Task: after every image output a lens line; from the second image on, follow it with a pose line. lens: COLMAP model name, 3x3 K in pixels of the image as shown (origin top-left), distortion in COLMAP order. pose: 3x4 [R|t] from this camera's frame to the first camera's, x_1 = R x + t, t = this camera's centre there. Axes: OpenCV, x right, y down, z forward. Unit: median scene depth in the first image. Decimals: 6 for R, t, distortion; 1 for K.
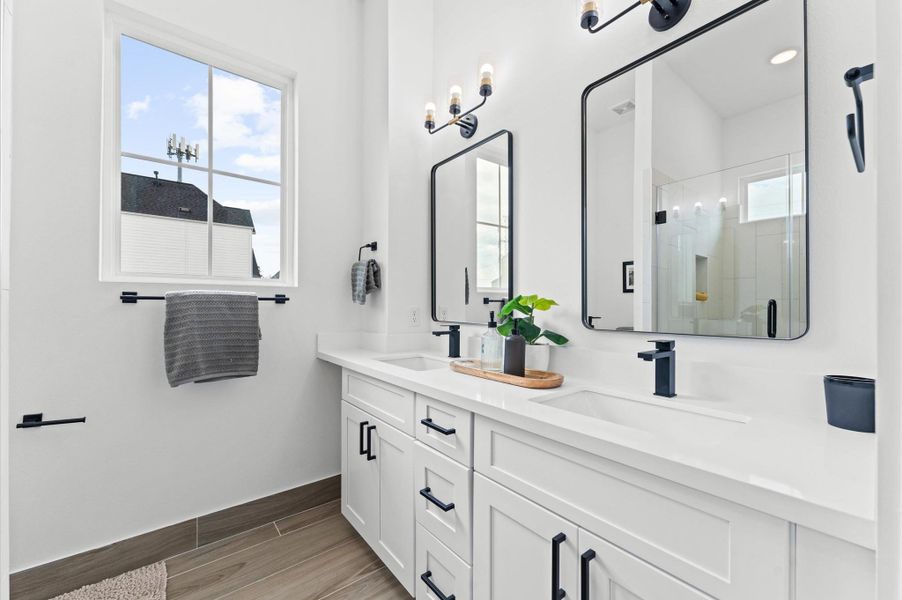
lens RADIAL K [[363.1, 0, 450.5], [0, 363.1, 304.9], [0, 0, 1]] dist [0.001153, 0.000079]
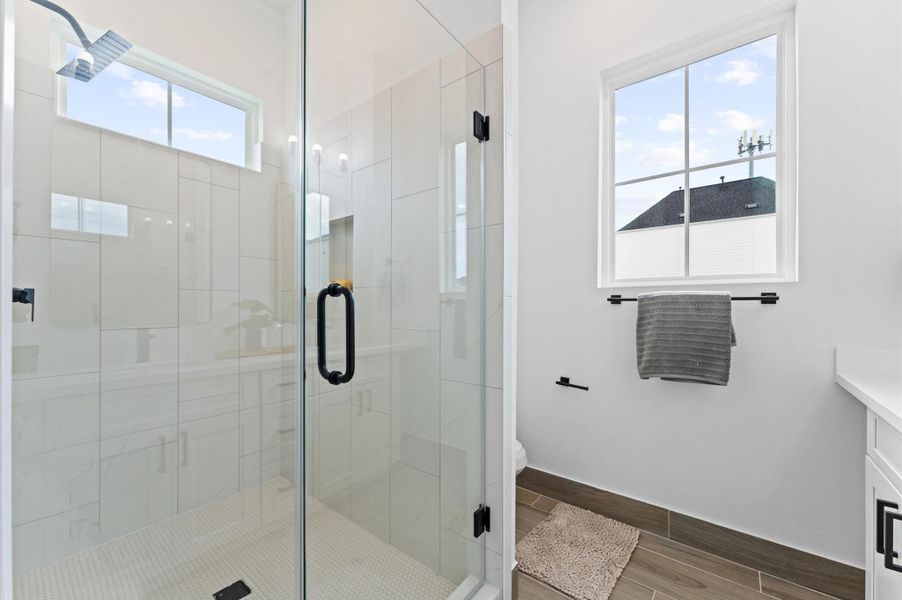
lens RADIAL K [[363.1, 0, 450.4], [0, 363.1, 303.5], [0, 0, 1]] dist [0.001153, 0.000079]
pose [[0.206711, -0.005133, -0.978389, 0.194896], [-0.000551, 0.999985, -0.005363, 0.000171], [0.978402, 0.001648, 0.206705, 0.170423]]
